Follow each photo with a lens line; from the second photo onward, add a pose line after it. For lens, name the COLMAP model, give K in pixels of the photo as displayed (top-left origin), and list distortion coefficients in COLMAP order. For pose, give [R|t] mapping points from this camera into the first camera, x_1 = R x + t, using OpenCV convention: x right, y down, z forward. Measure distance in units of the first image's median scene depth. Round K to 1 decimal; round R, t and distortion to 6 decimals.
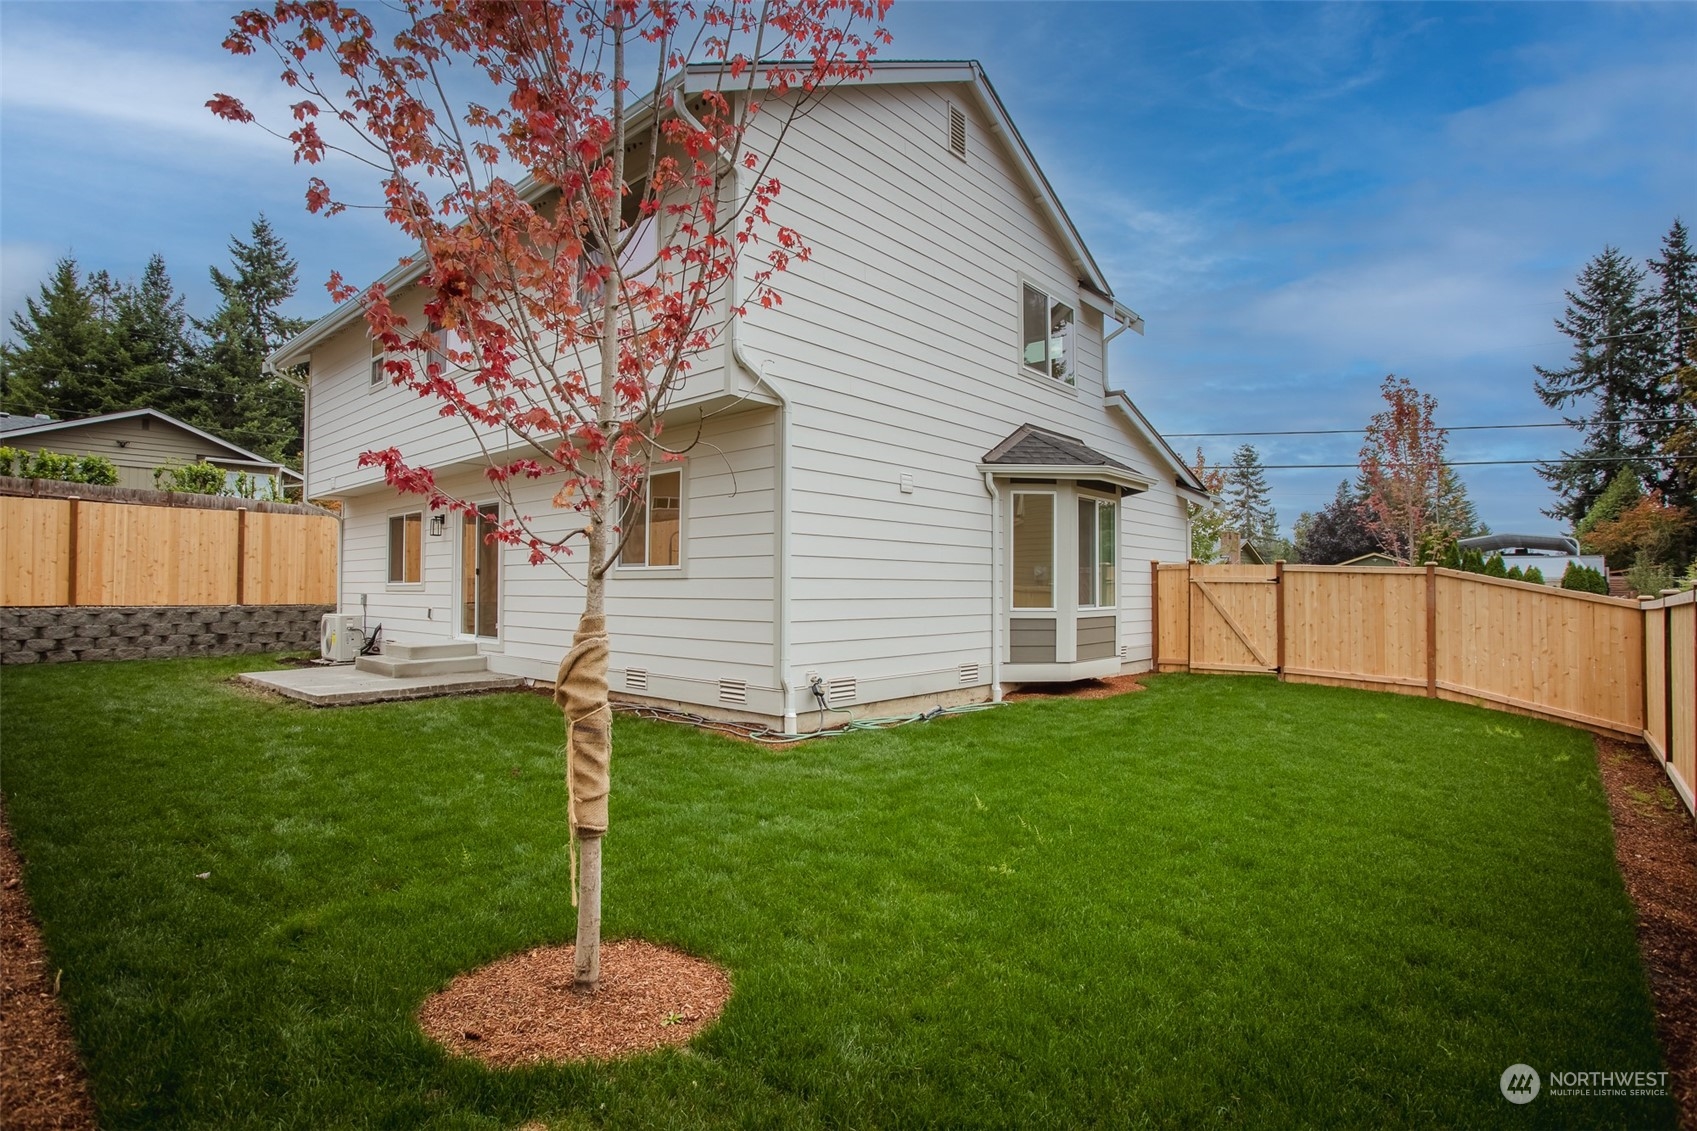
lens RADIAL K [[823.4, 0, 843.2], [0, 823.4, 574.2], [0, 0, 1]] dist [-0.004985, -0.000277]
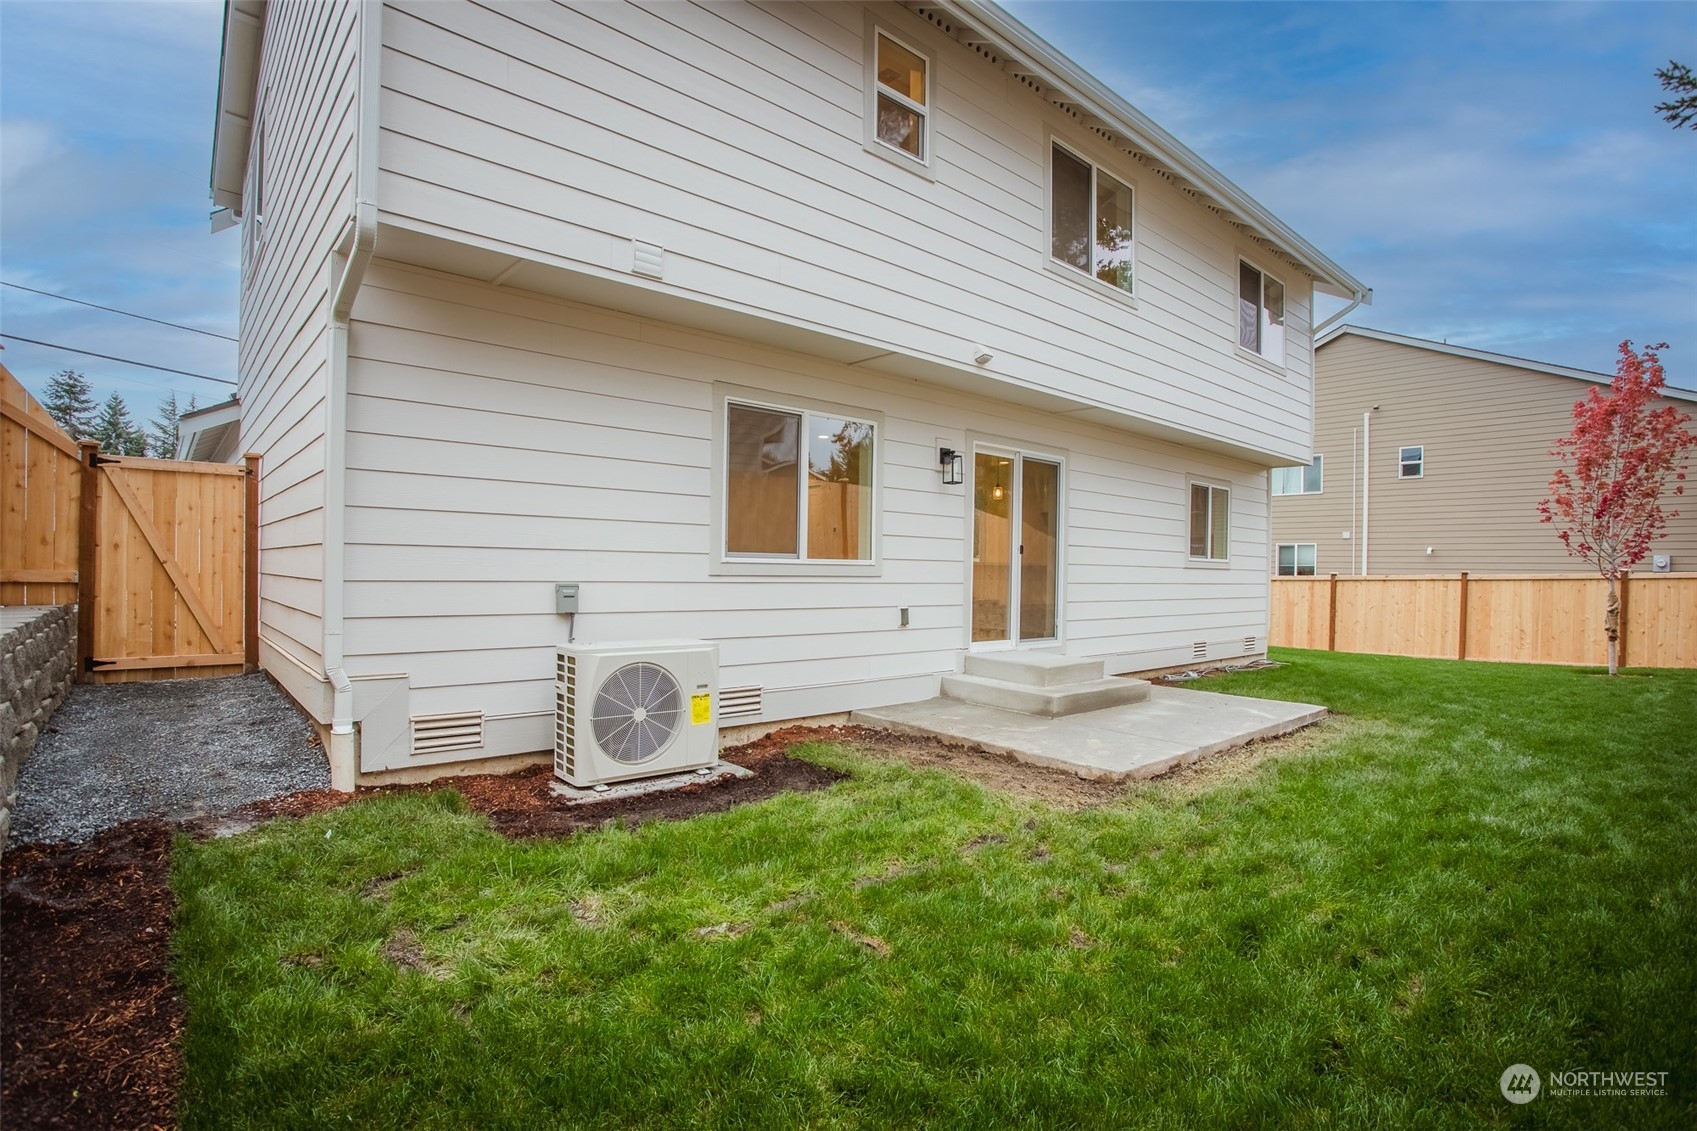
lens RADIAL K [[811.4, 0, 848.5], [0, 811.4, 565.5], [0, 0, 1]] dist [-0.033686, -0.000002]
pose [[0.113775, 0.008128, 0.993473, -1.211033], [-0.032626, 0.999458, -0.004441, 0.018328], [-0.992971, -0.031908, 0.113979, 1.113906]]
